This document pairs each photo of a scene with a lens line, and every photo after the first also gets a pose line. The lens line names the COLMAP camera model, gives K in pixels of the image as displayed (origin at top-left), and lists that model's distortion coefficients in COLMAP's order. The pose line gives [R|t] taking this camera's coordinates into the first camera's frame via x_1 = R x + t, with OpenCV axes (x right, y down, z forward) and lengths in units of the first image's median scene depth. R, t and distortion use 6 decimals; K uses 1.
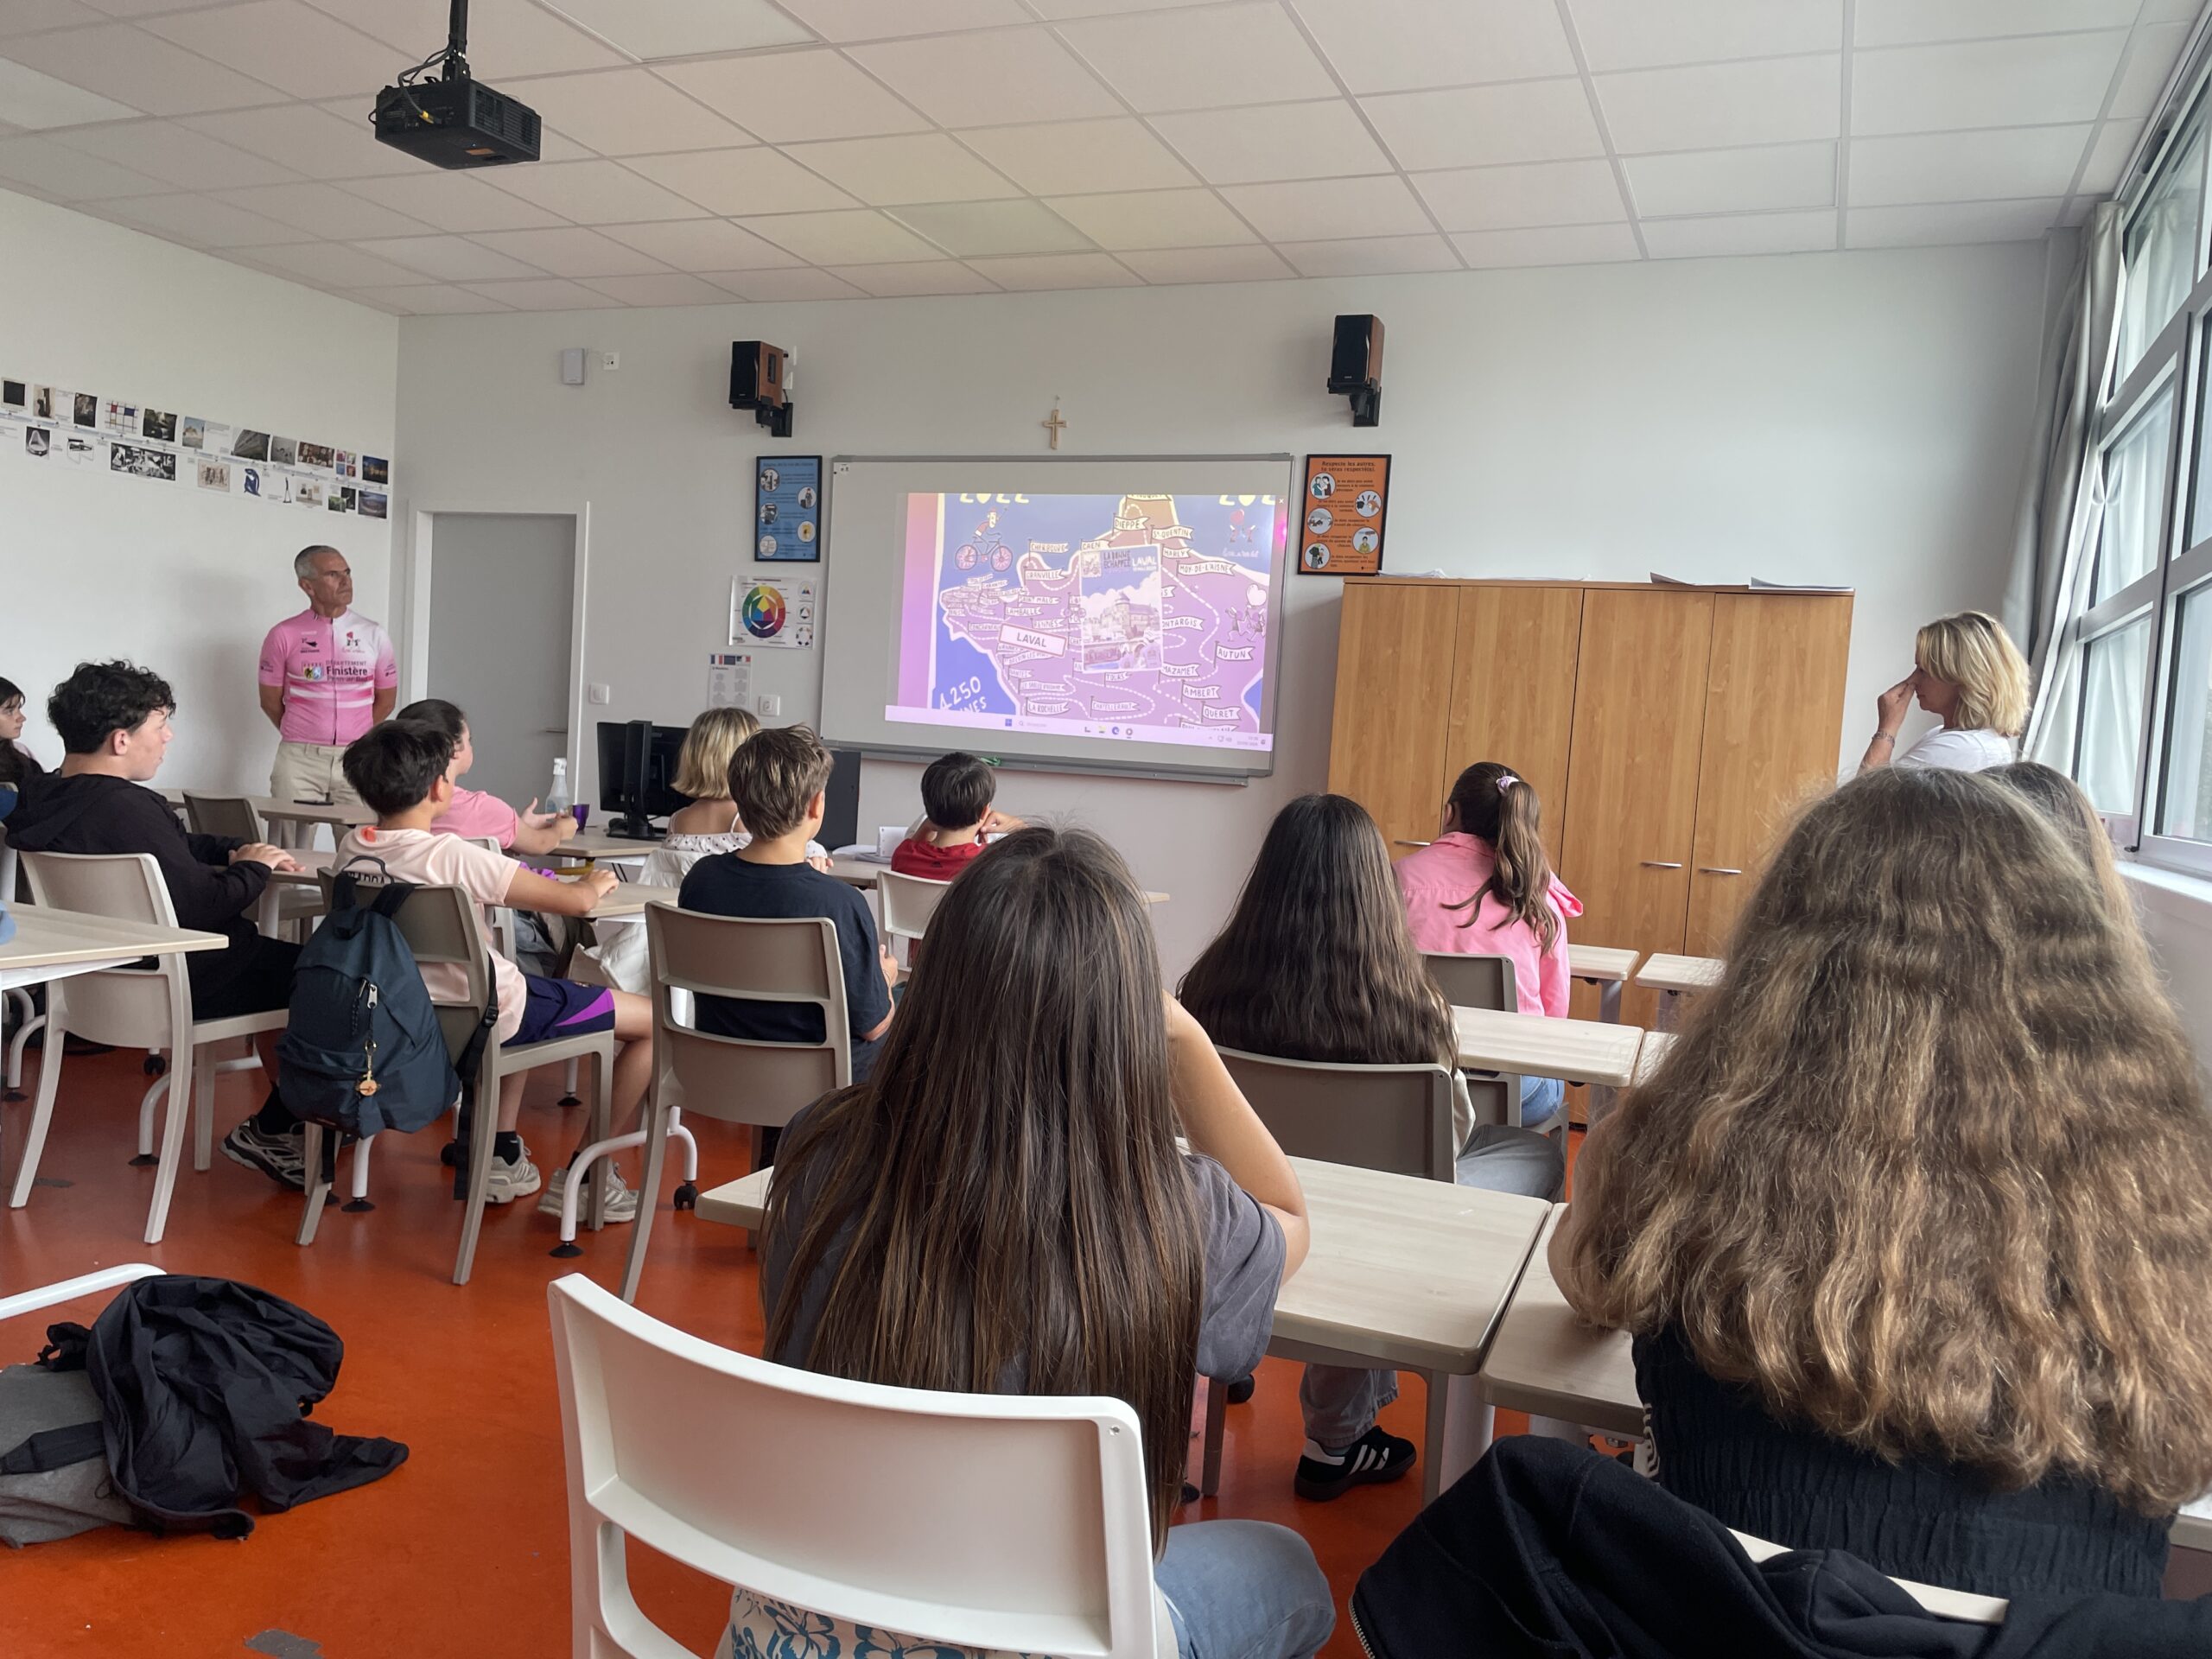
lens RADIAL K [[1657.7, 0, 1106.1], [0, 1657.7, 845.9], [0, 0, 1]] dist [0.068367, -0.089405]
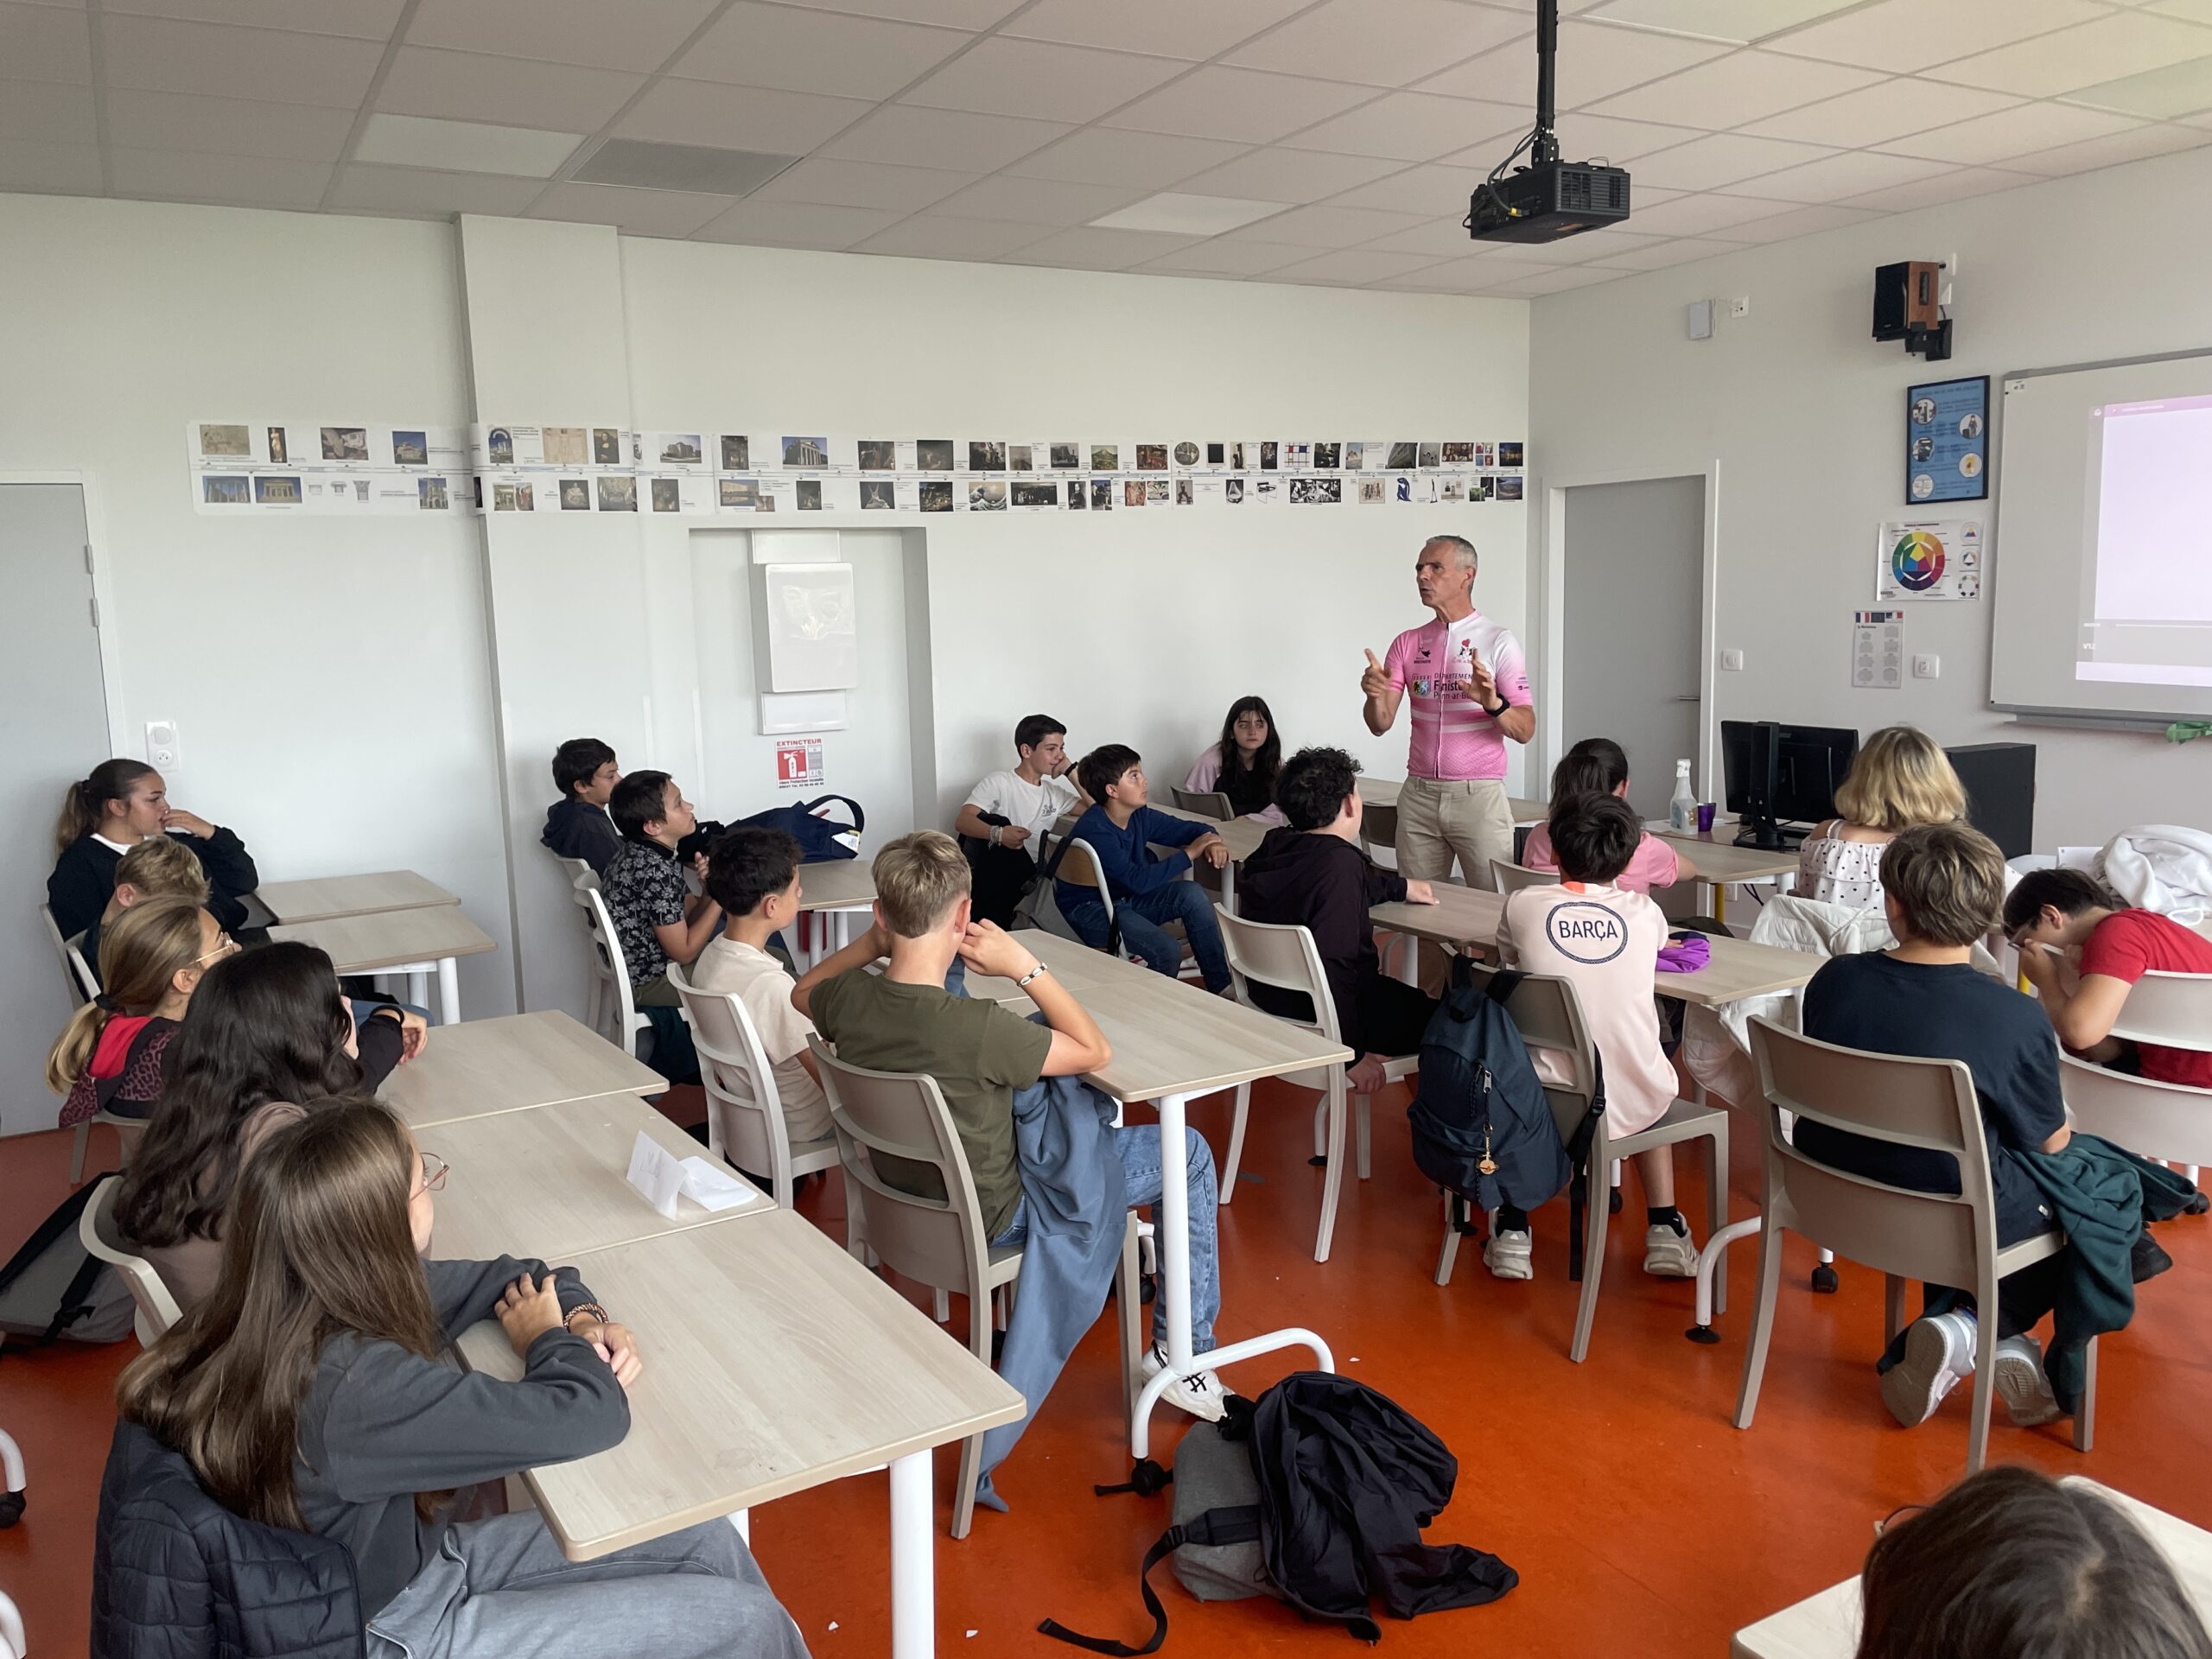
lens RADIAL K [[1657.7, 0, 1098.8], [0, 1657.7, 808.7], [0, 0, 1]] dist [0.068367, -0.089405]
pose [[0.778908, -0.002141, -0.627135, 0.022946], [0.042321, 0.997894, 0.049157, -0.109996], [0.625709, -0.064829, 0.777358, 0.033425]]
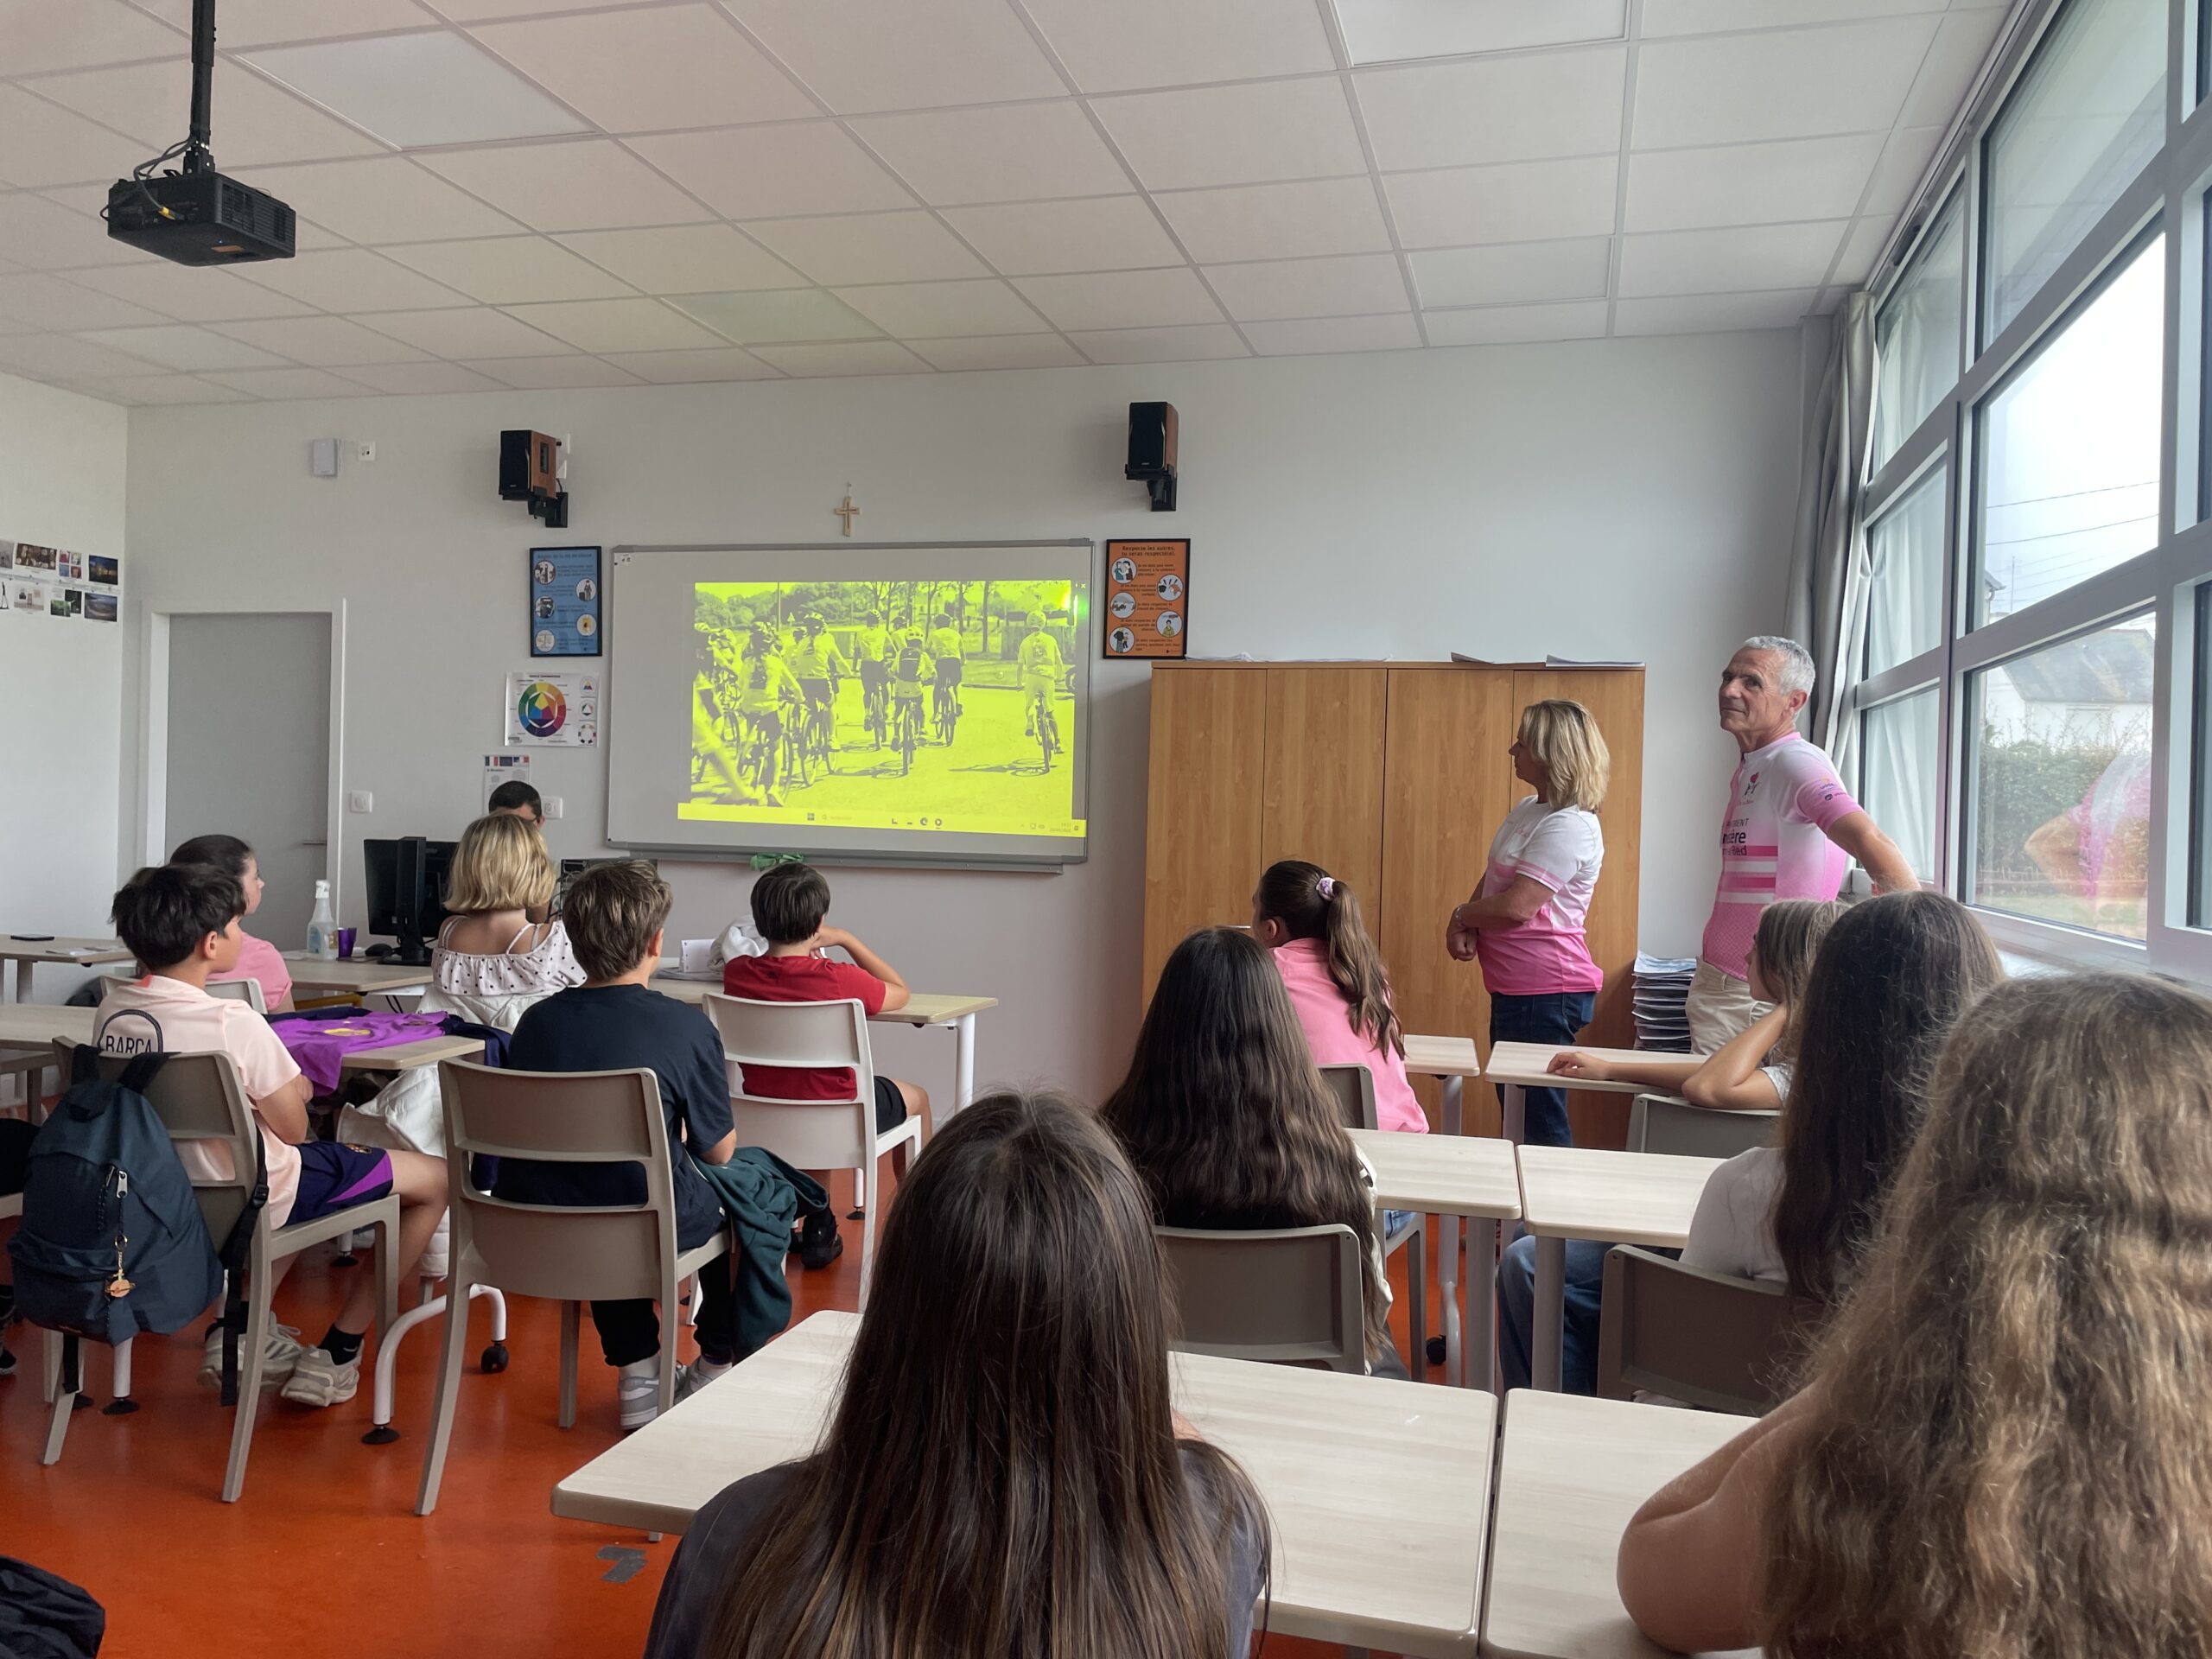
lens RADIAL K [[1657.7, 0, 1088.1], [0, 1657.7, 822.2], [0, 0, 1]] dist [0.068367, -0.089405]
pose [[0.991817, -0.039925, 0.121261, -0.023180], [0.045842, 0.997871, -0.046400, -0.028190], [-0.119150, 0.051579, 0.991536, 0.035952]]
